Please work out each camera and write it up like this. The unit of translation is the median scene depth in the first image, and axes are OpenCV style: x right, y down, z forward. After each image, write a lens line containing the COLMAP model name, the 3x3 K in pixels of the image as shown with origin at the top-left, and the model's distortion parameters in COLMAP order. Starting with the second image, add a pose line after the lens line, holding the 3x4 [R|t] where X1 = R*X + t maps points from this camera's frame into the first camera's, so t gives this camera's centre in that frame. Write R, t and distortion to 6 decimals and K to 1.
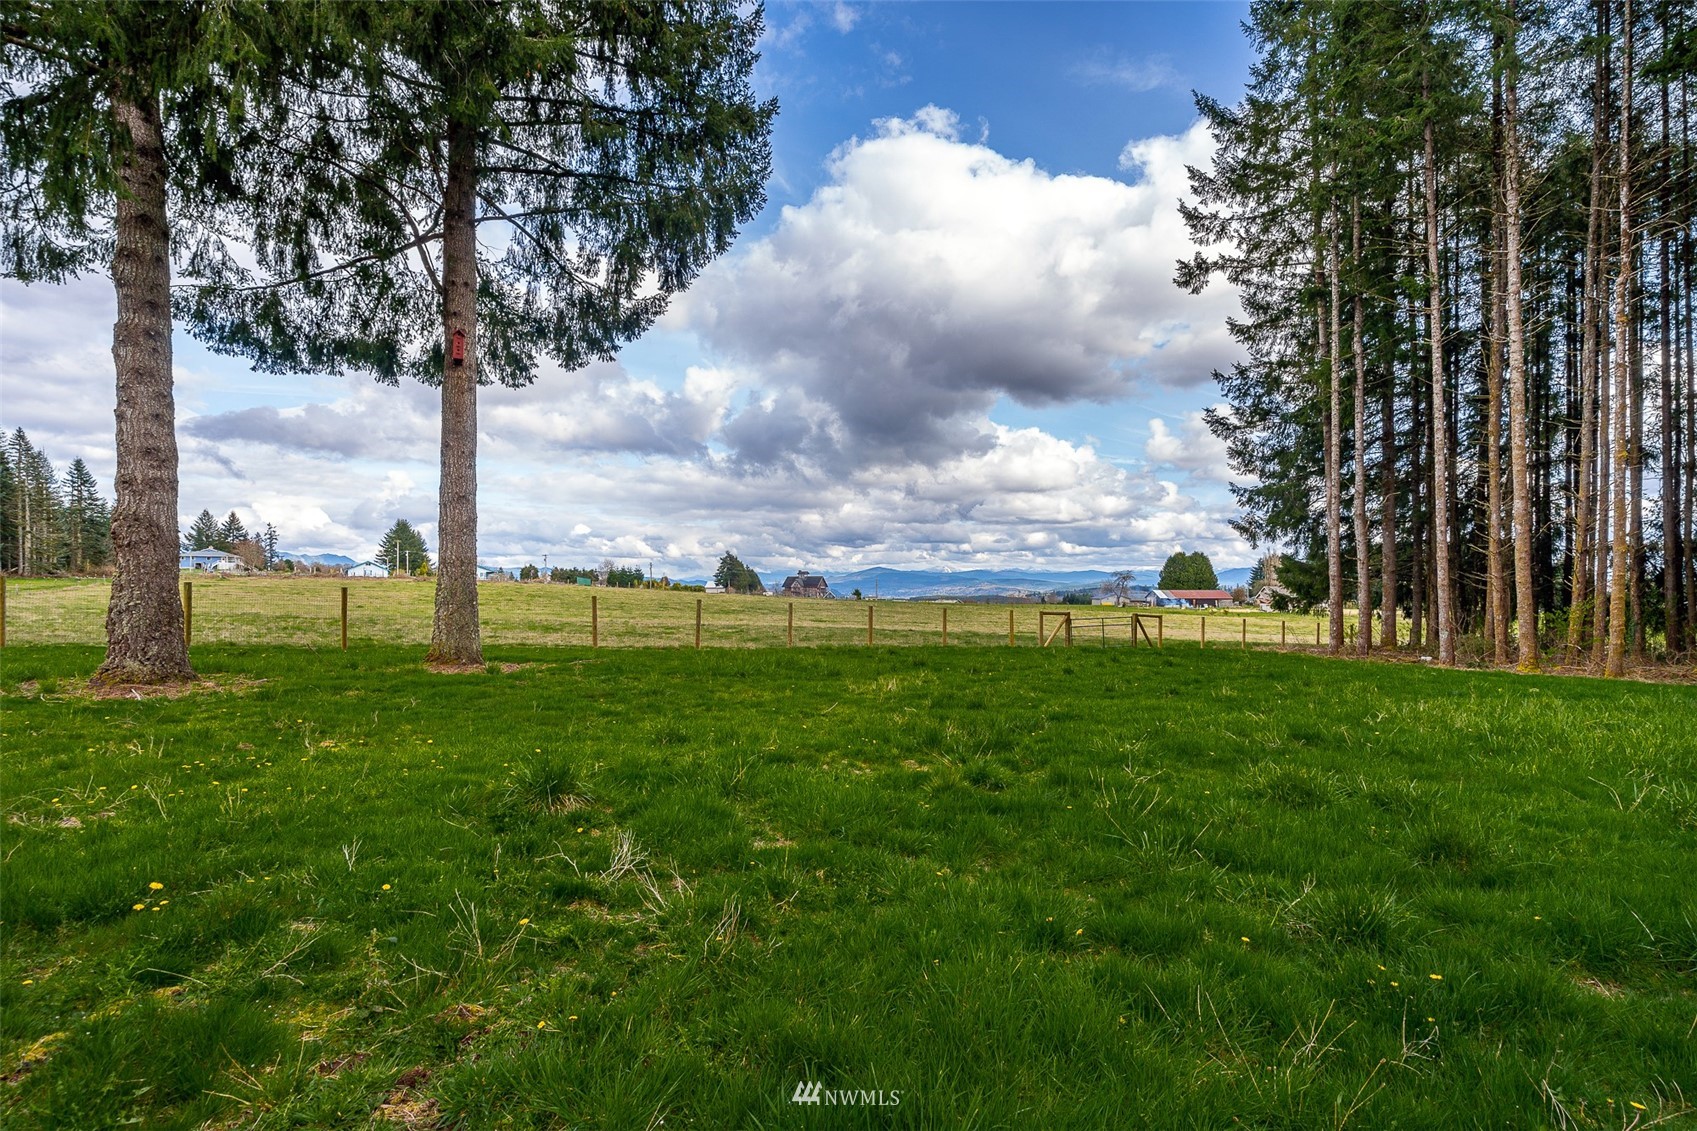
lens RADIAL K [[742.8, 0, 862.1], [0, 742.8, 597.1], [0, 0, 1]] dist [0.000211, 0.000191]
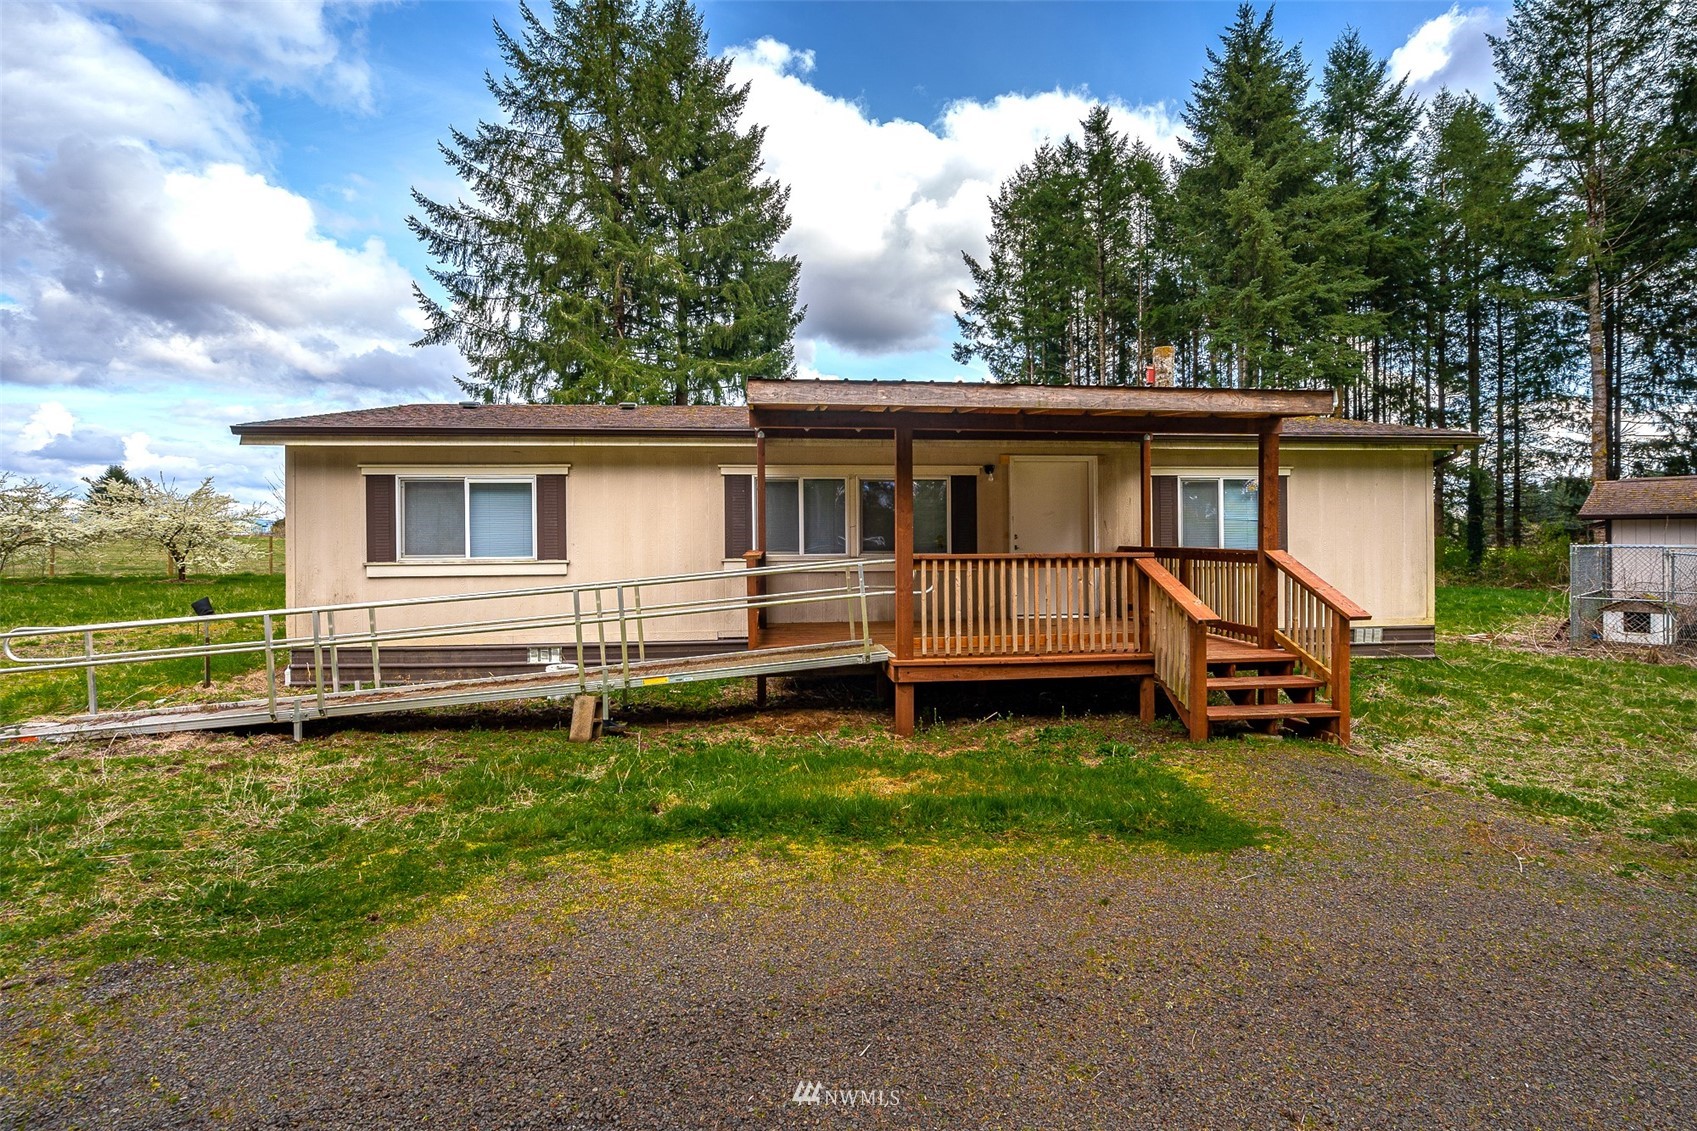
lens RADIAL K [[788.4, 0, 844.4], [0, 788.4, 544.9], [0, 0, 1]] dist [-0.013474, 0.011524]
pose [[0.967485, -0.003979, 0.252898, -0.217428], [0.005169, 0.999978, -0.004041, 0.003627], [-0.252877, 0.005217, 0.967484, -0.534437]]
